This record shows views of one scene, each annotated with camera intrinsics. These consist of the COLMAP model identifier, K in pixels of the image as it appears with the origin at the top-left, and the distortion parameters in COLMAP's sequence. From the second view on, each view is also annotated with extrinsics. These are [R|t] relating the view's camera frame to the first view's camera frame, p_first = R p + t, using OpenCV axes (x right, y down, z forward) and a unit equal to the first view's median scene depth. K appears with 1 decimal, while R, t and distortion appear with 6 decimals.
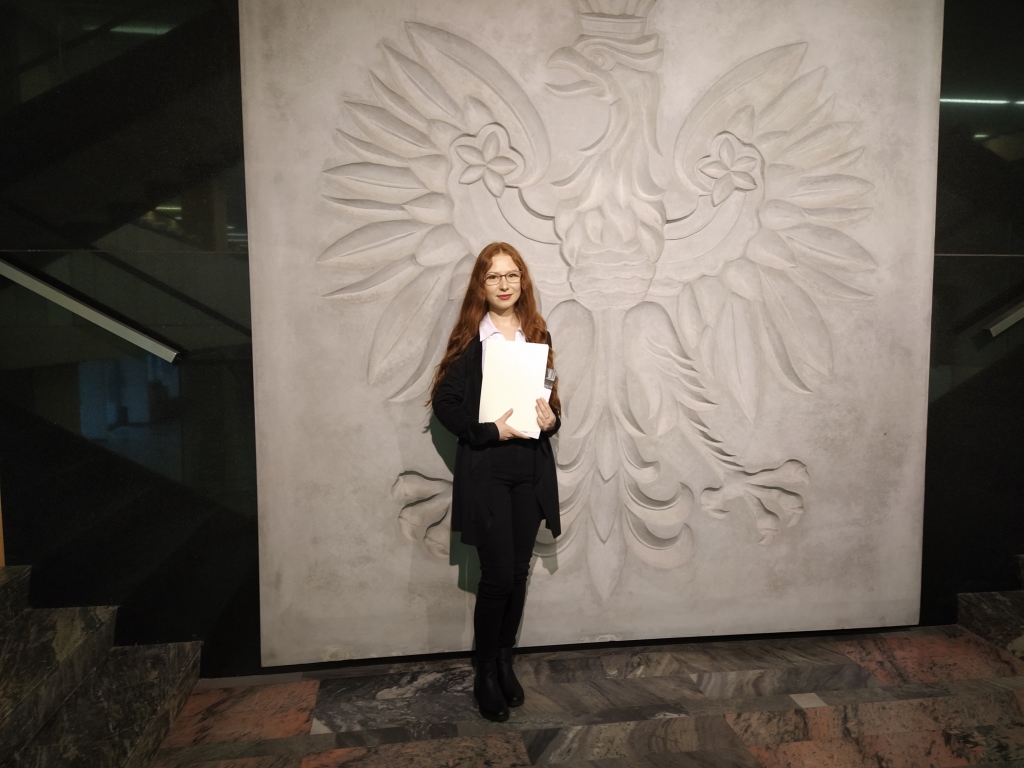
lens RADIAL K [[732.9, 0, 509.7], [0, 732.9, 379.2], [0, 0, 1]] dist [0.067148, -0.086421]
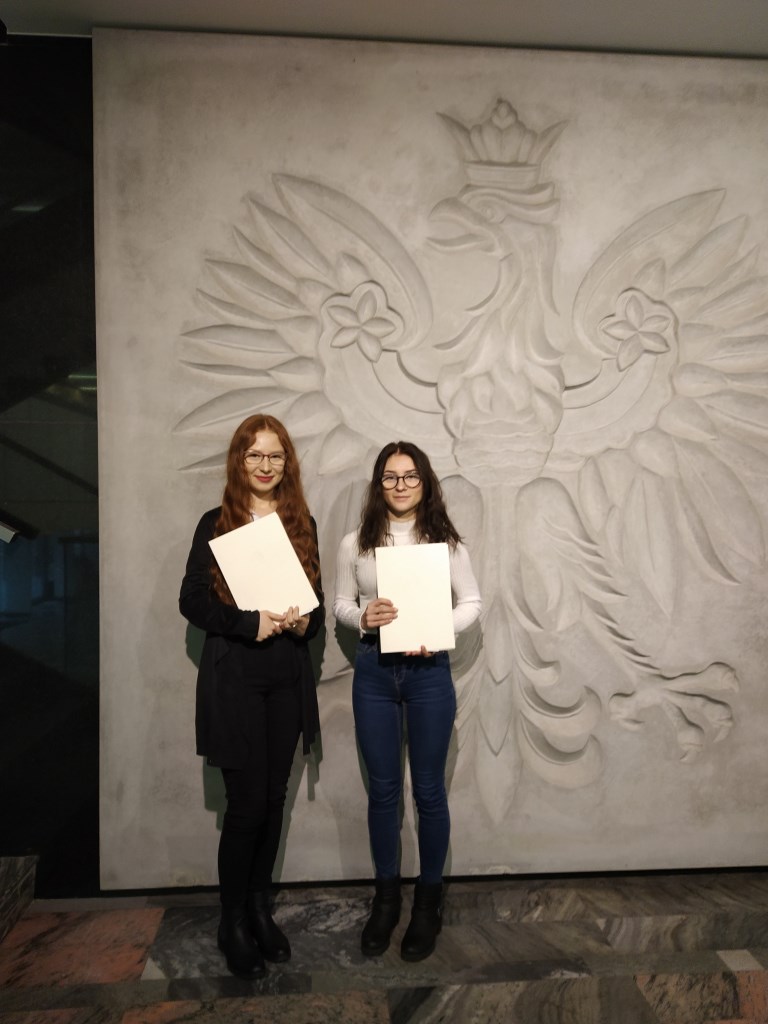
lens RADIAL K [[732.9, 0, 386.1], [0, 732.9, 507.5], [0, 0, 1]] dist [0.067148, -0.086421]
pose [[0.997678, 0.006439, -0.067796, 0.059909], [-0.010953, 0.997731, -0.066426, -0.009570], [0.067214, 0.067015, 0.995485, 0.115117]]
